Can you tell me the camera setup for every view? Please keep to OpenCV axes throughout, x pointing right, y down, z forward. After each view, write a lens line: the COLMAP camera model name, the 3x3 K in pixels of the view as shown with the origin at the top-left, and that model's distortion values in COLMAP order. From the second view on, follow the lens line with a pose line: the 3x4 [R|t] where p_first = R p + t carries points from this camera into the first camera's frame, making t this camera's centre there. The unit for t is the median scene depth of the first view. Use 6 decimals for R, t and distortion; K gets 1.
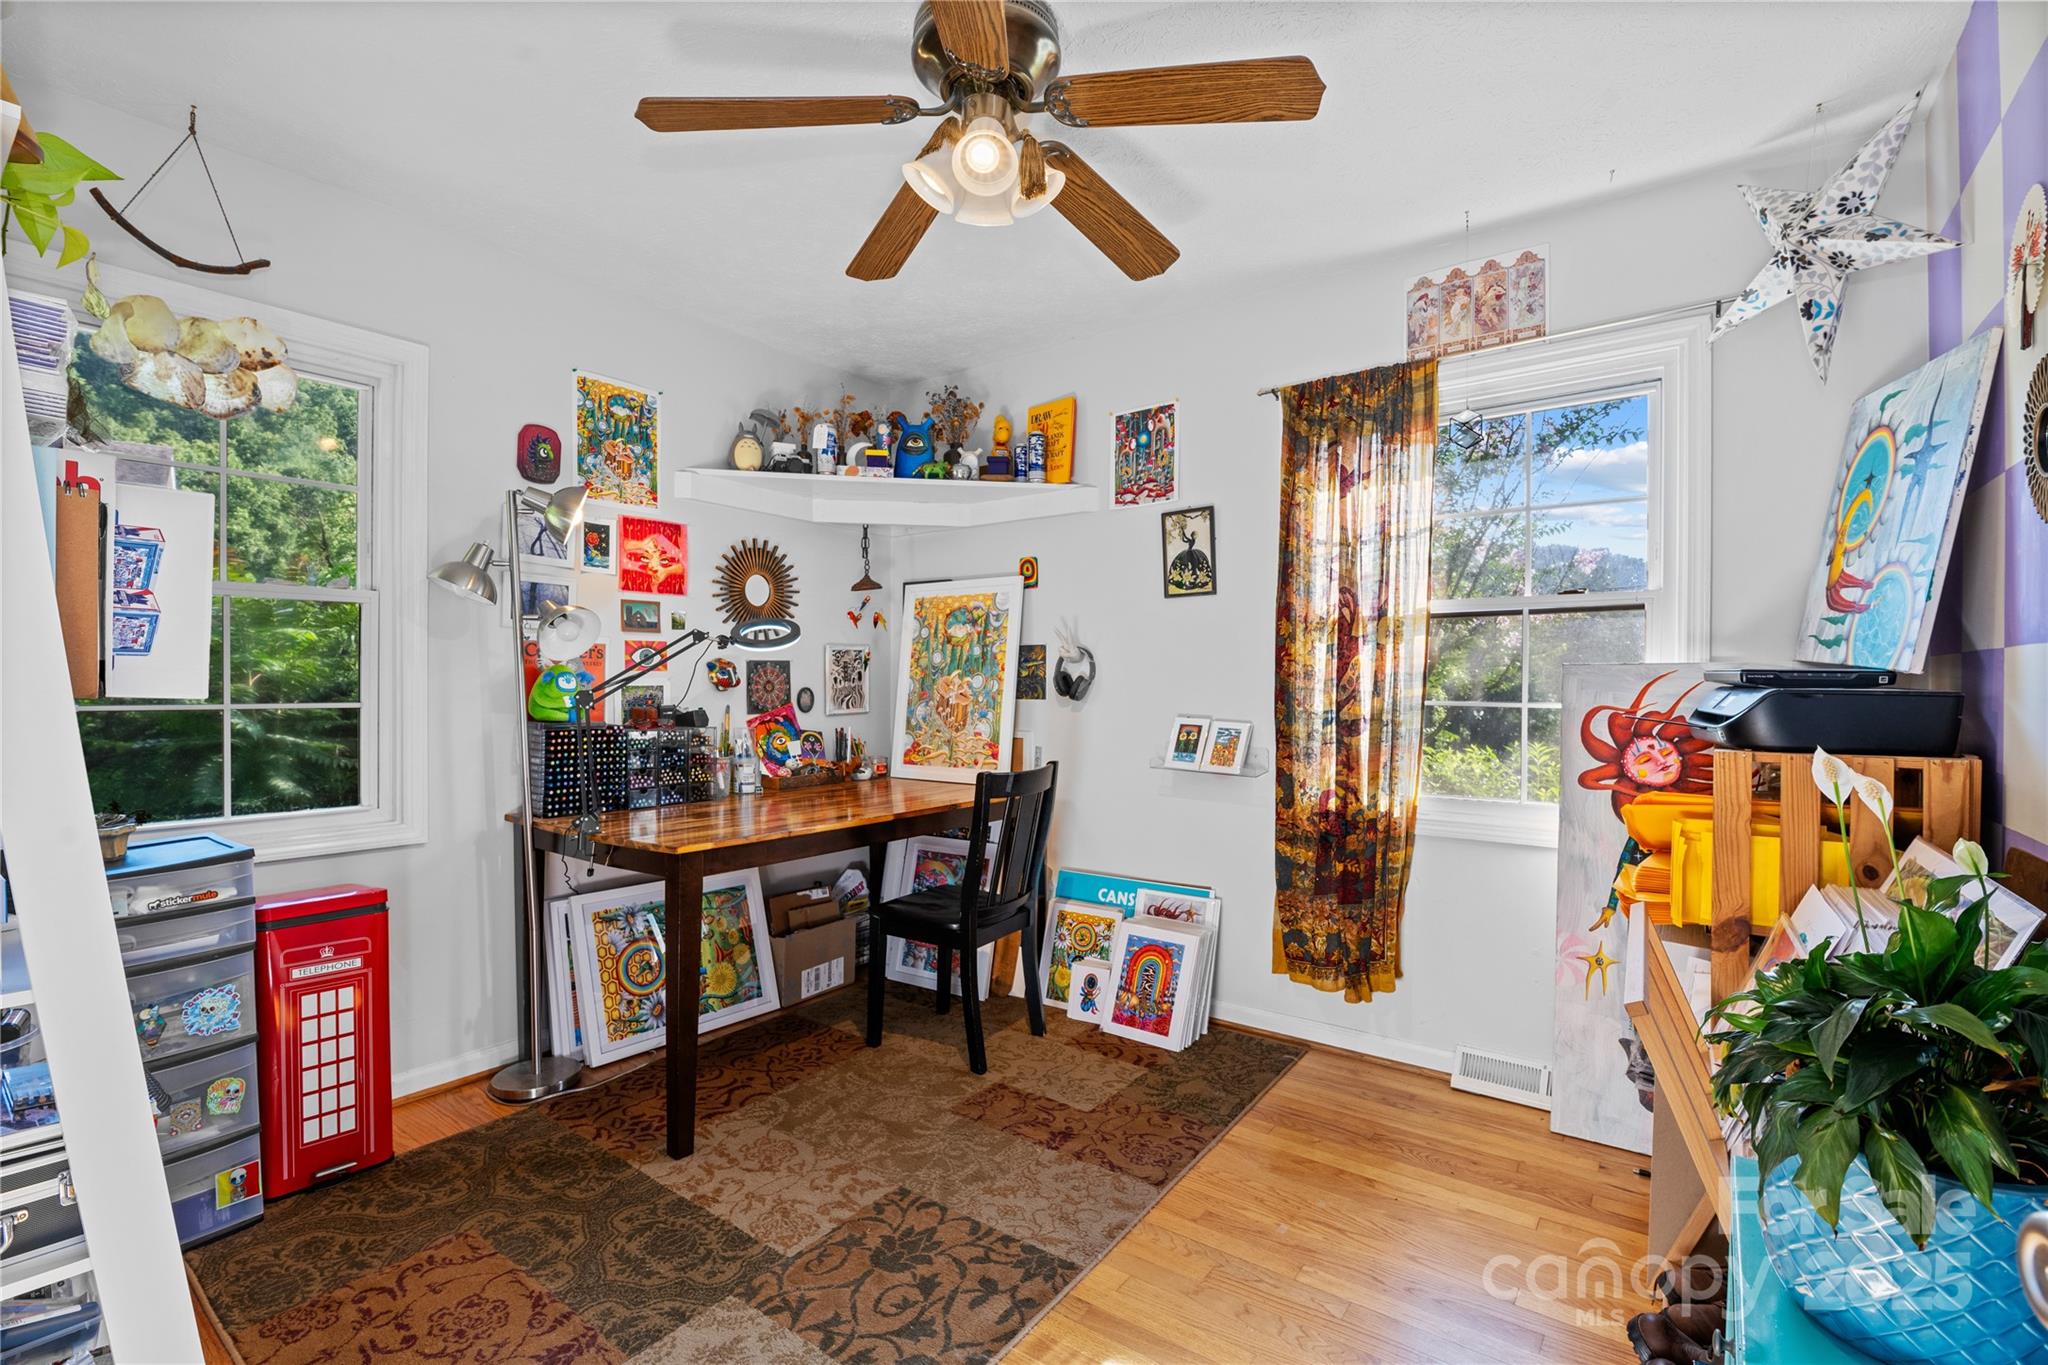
lens RADIAL K [[937.9, 0, 1027.0], [0, 937.9, 686.9], [0, 0, 1]] dist [-0.012991, -0.000017]
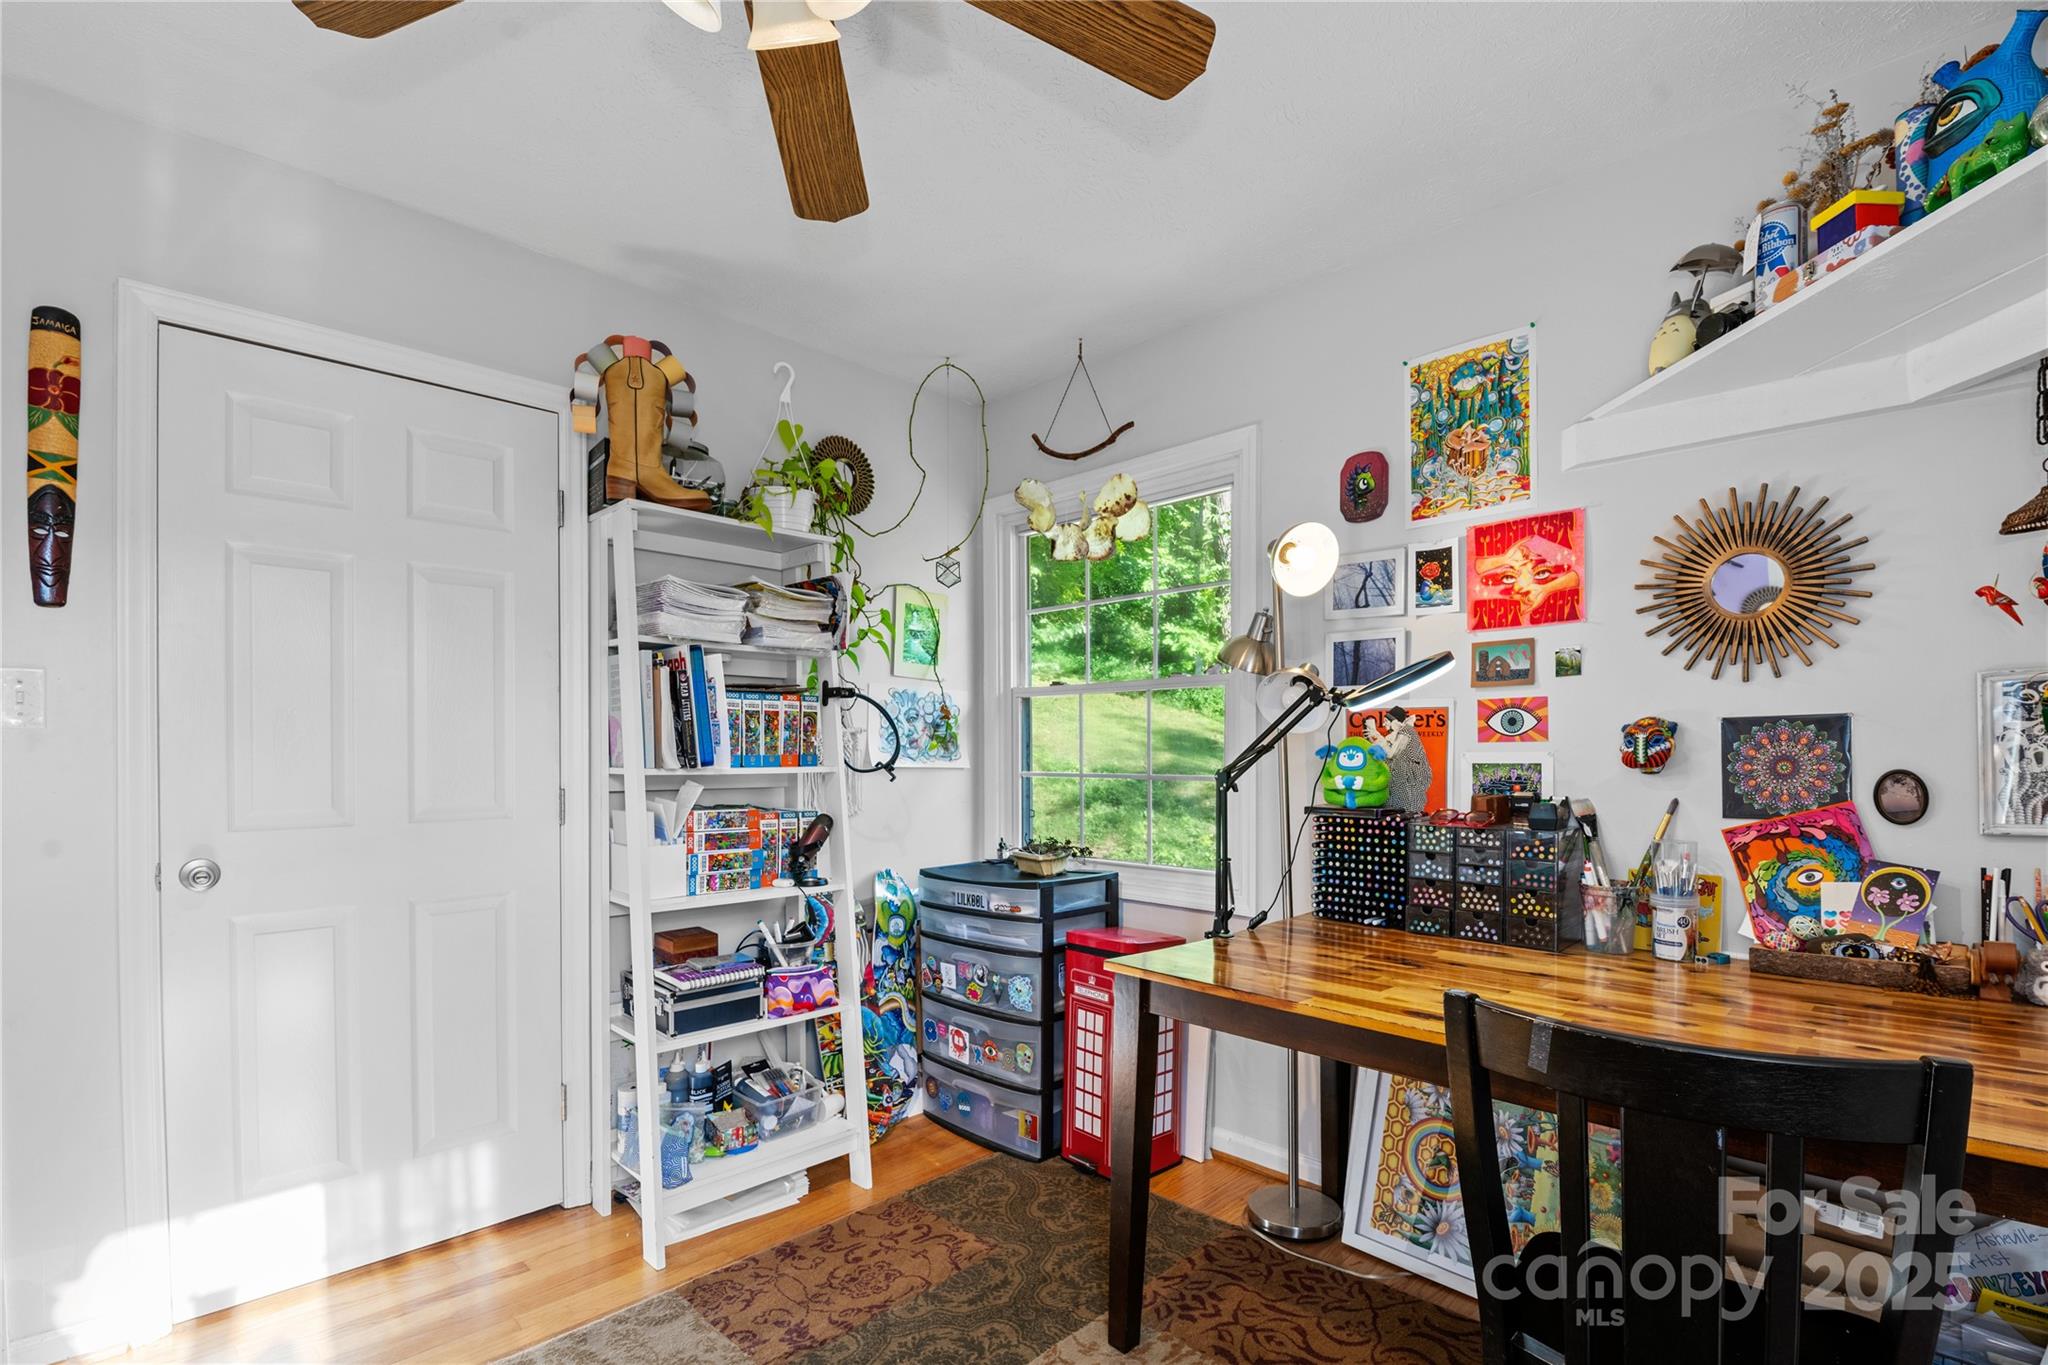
lens RADIAL K [[937.9, 0, 1039.7], [0, 937.9, 754.8], [0, 0, 1]] dist [-0.012991, -0.000017]
pose [[-0.149217, -0.002740, -0.988801, 0.322647], [-0.004308, 0.999988, -0.002121, -0.004650], [0.988795, 0.003943, -0.149227, 0.766544]]
